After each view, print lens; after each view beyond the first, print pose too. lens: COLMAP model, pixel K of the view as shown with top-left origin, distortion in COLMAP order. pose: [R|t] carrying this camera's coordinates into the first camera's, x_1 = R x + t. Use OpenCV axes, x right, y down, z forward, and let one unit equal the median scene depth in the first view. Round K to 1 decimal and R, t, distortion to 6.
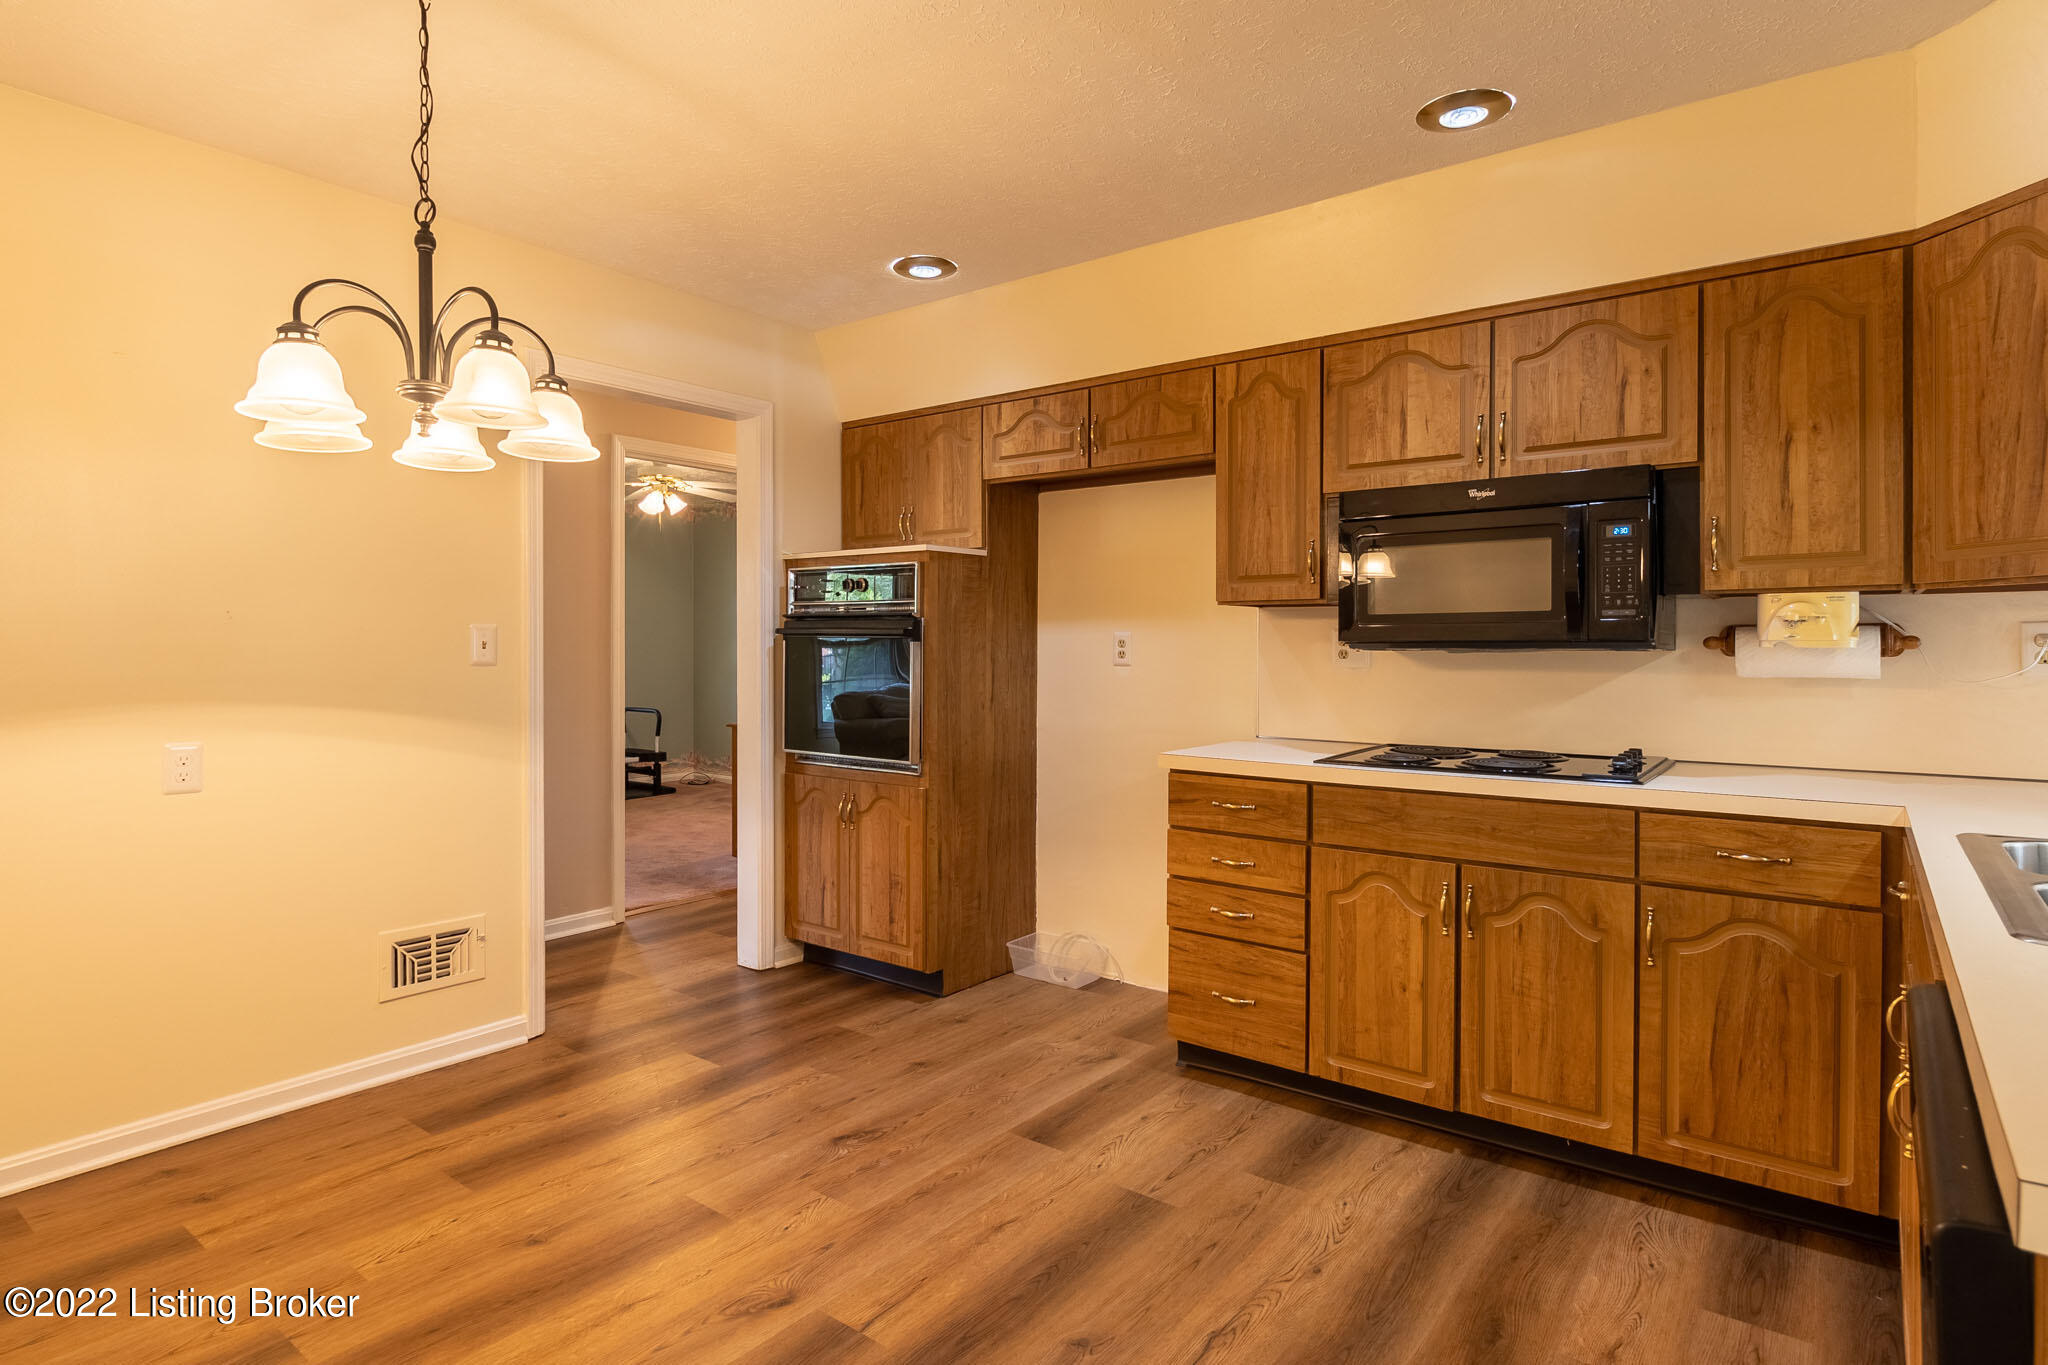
lens RADIAL K [[1099.4, 0, 1025.8], [0, 1099.4, 668.2], [0, 0, 1]] dist [-0.000669, -0.000009]
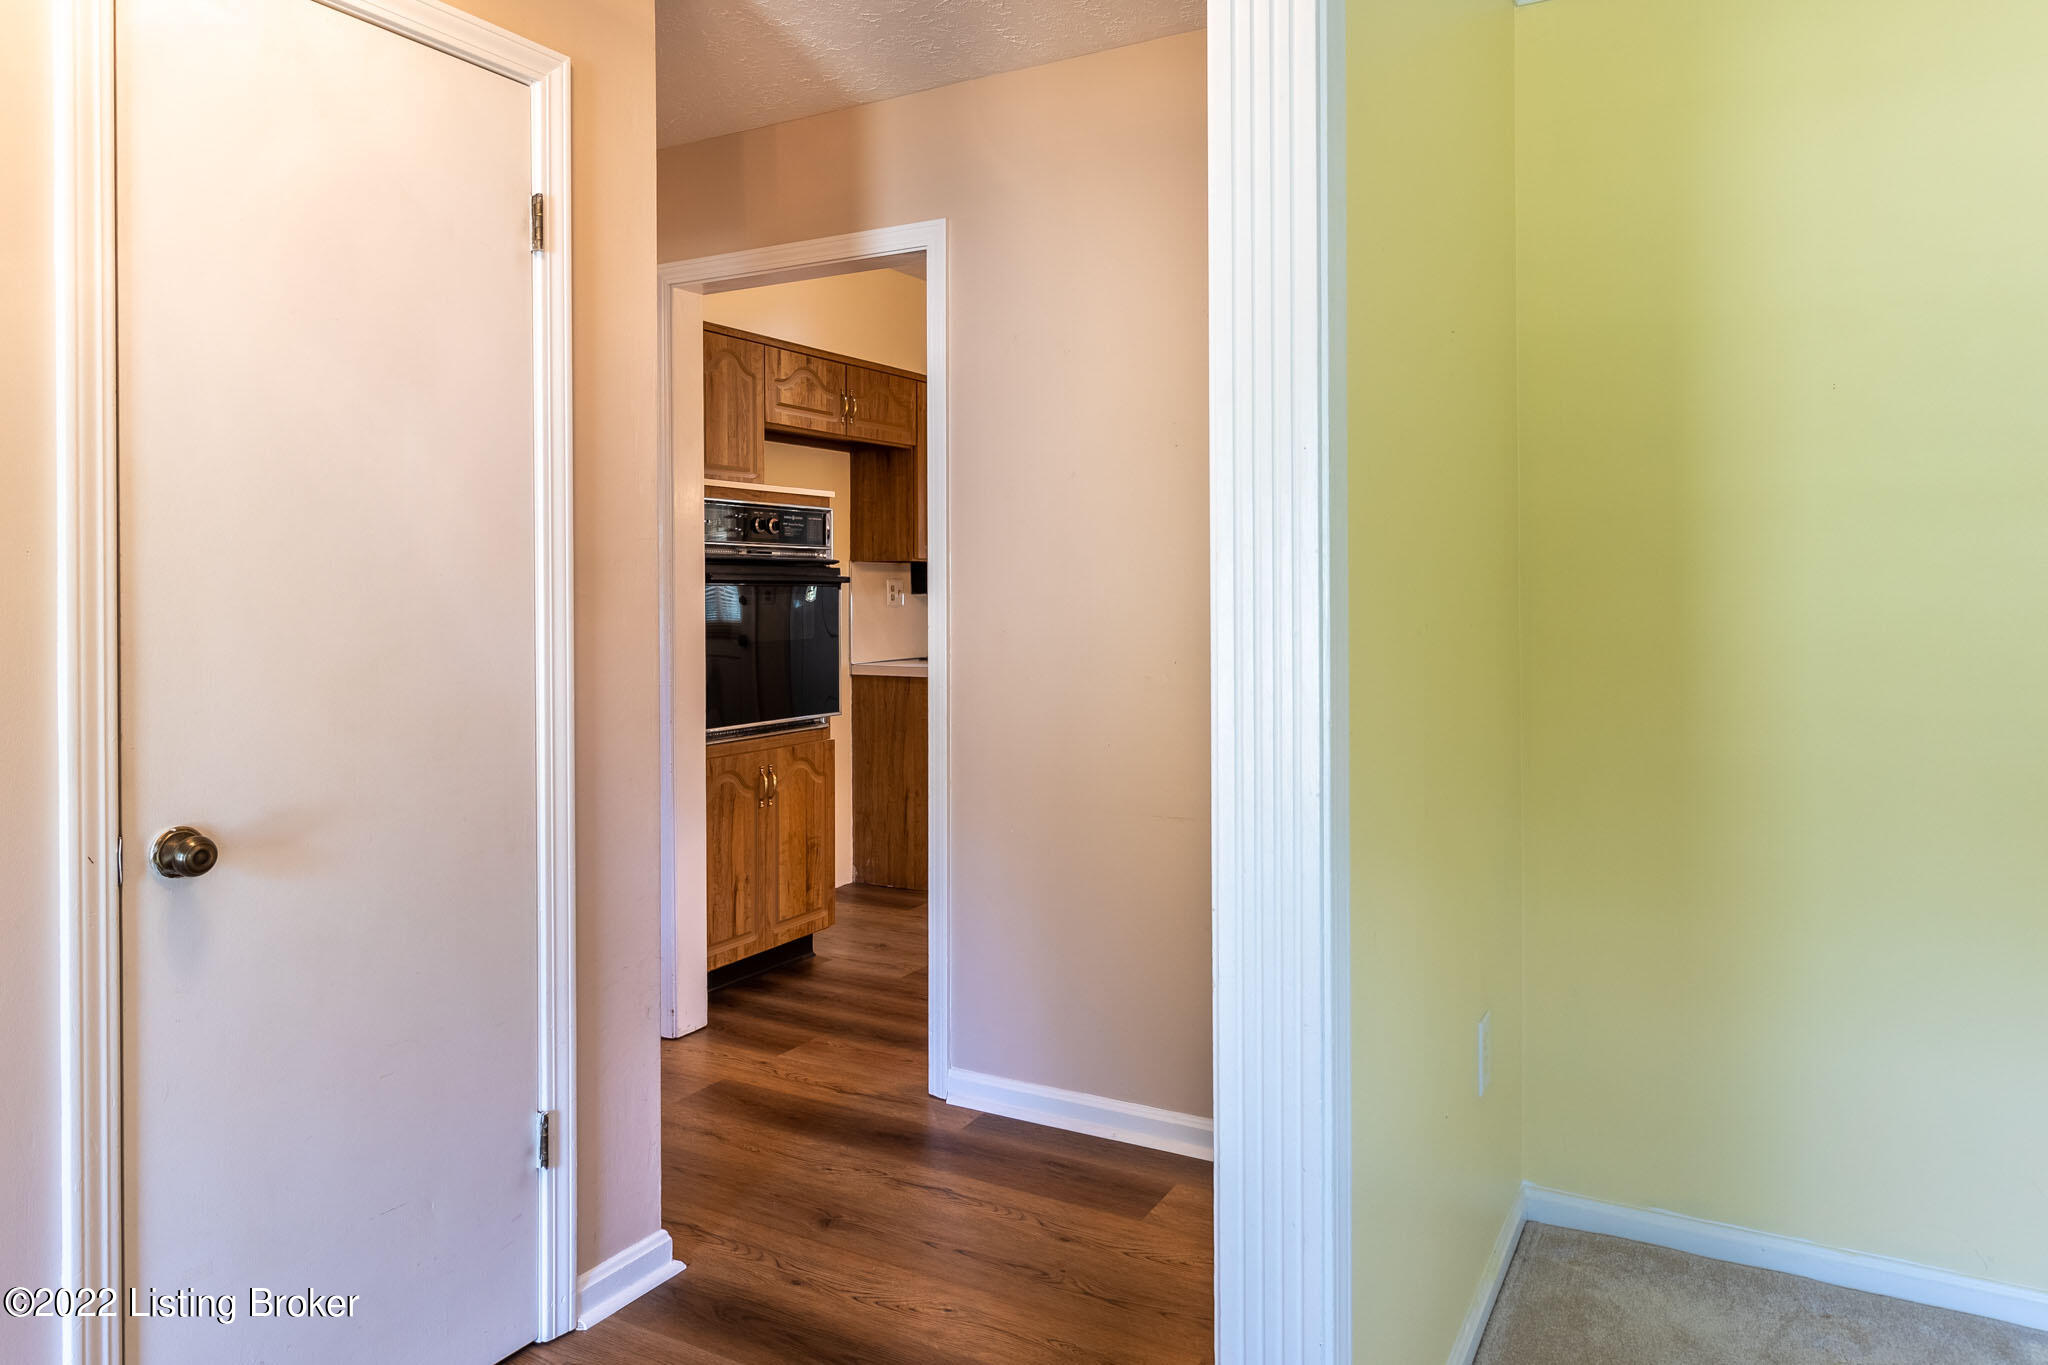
lens RADIAL K [[1298.2, 0, 1060.7], [0, 1298.2, 582.4], [0, 0, 1]] dist [0.002539, 0.000146]
pose [[-0.160374, -0.004272, 0.987047, -1.227150], [0.021502, 0.999738, 0.007821, -0.033837], [-0.986822, 0.022478, -0.160241, 0.945183]]
